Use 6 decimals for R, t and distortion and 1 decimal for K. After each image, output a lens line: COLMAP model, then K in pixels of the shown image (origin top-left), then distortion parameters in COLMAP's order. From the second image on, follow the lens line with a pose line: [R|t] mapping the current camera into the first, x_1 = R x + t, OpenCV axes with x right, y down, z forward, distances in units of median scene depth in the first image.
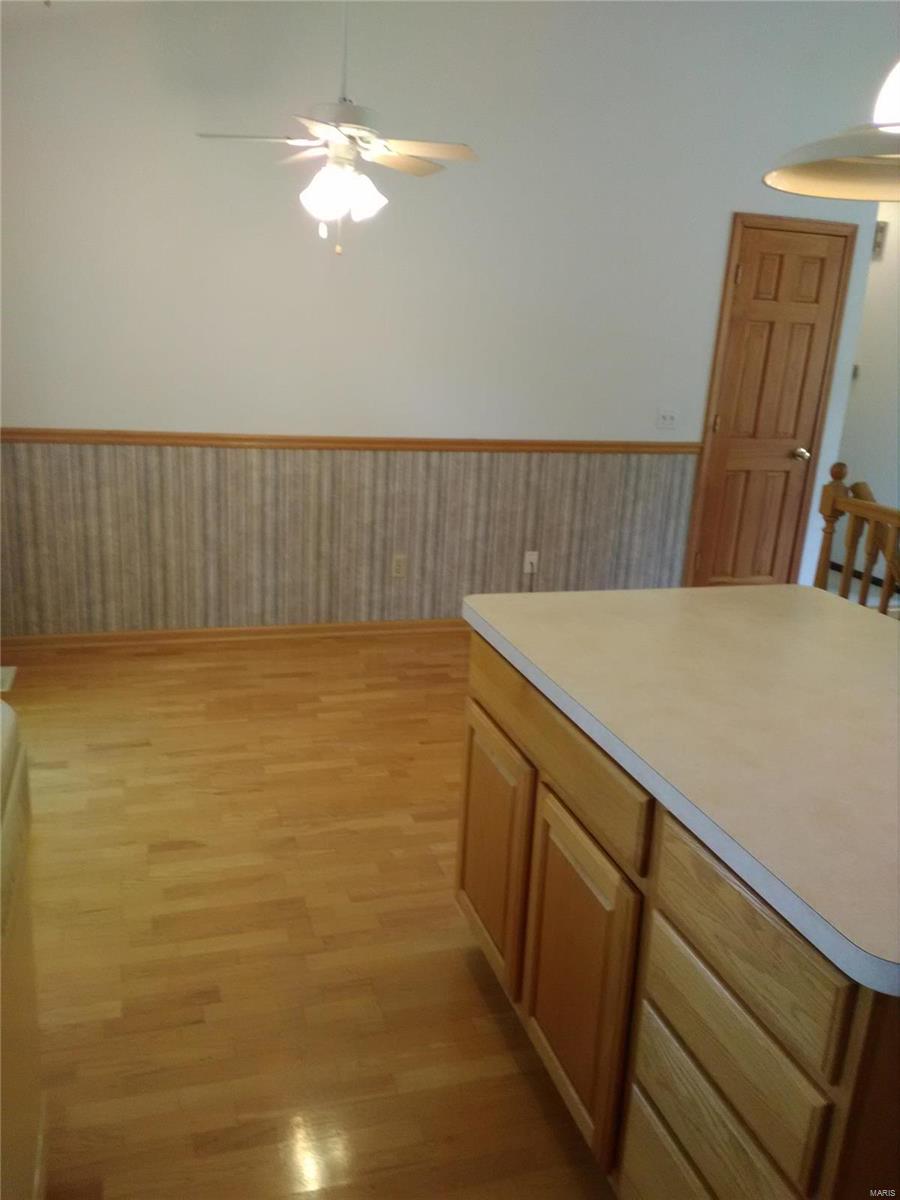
lens RADIAL K [[964.3, 0, 444.0], [0, 964.3, 600.3], [0, 0, 1]] dist [0.015154, -0.007356]
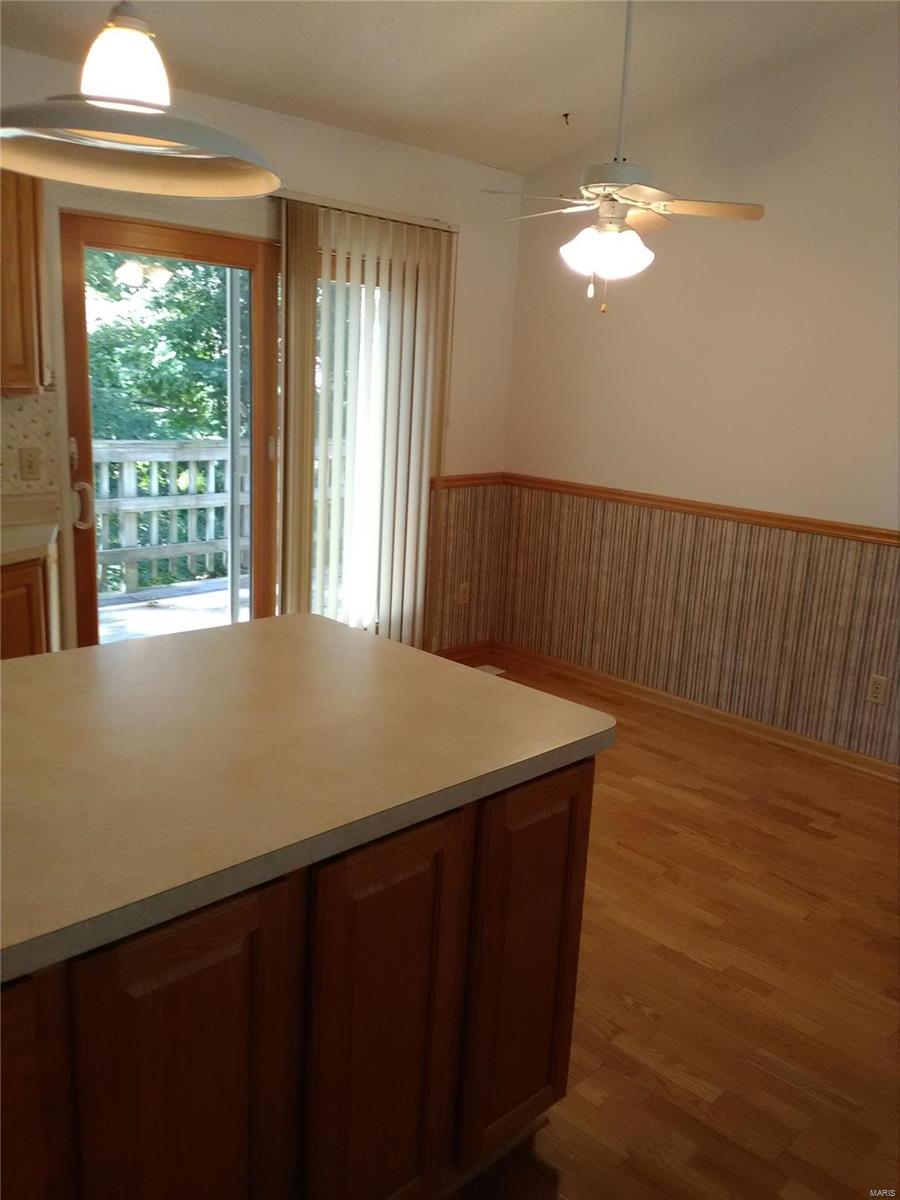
lens RADIAL K [[964.3, 0, 444.2], [0, 964.3, 598.5], [0, 0, 1]] dist [0.015154, -0.007356]
pose [[0.431005, 0.170718, -0.886053, 0.549480], [-0.265714, 0.962414, 0.056179, -0.063396], [0.862341, 0.211223, 0.460167, 0.339292]]
